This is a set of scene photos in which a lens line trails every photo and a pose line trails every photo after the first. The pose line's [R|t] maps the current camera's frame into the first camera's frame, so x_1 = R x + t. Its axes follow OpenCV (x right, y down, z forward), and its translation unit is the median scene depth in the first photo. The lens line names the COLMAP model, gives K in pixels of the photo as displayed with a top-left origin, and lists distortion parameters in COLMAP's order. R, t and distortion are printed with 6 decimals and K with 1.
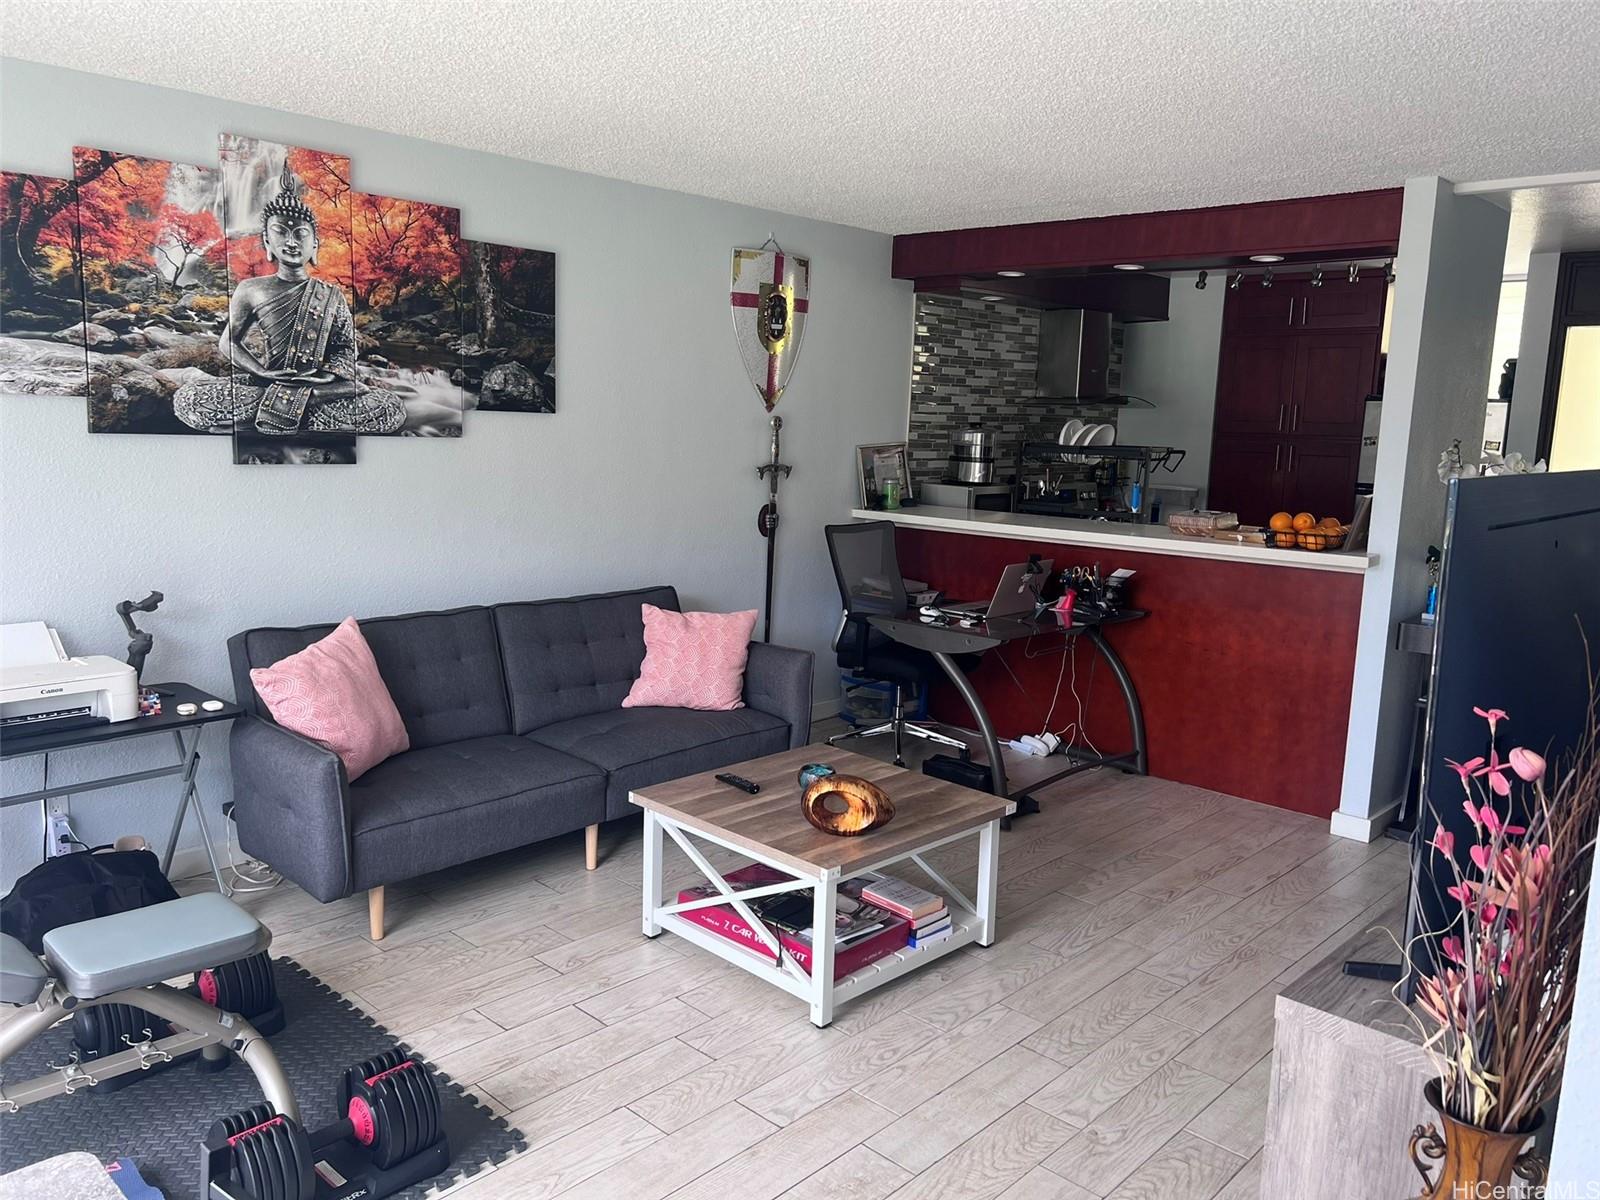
lens RADIAL K [[1206.2, 0, 794.7], [0, 1206.2, 602.0], [0, 0, 1]] dist [0.004013, -0.006046]
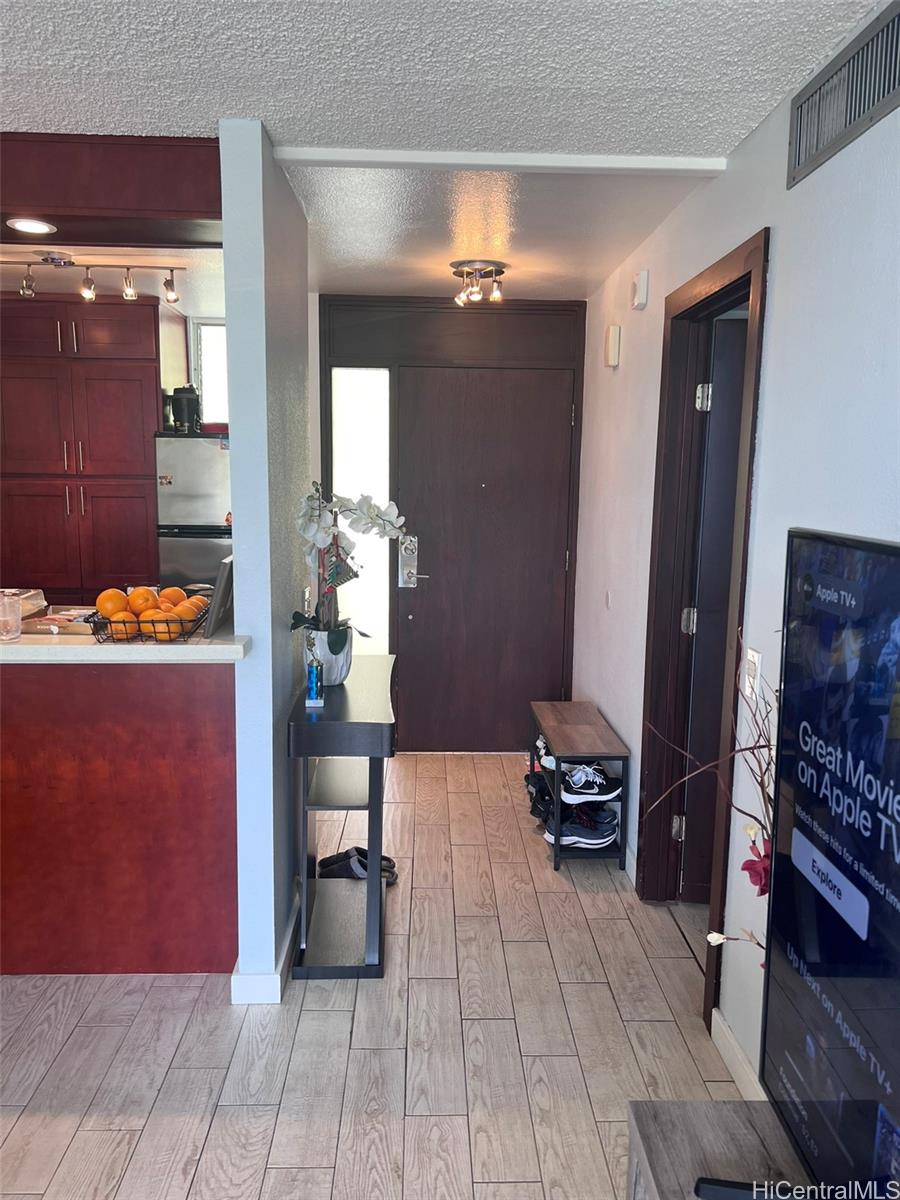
lens RADIAL K [[904.6, 0, 449.9], [0, 904.6, 597.0], [0, 0, 1]] dist [0.004013, -0.006046]
pose [[0.699426, -0.120741, 0.704433, 0.429143], [0.119757, 0.991491, 0.051037, -0.183938], [-0.704601, 0.048664, 0.707933, 1.234392]]
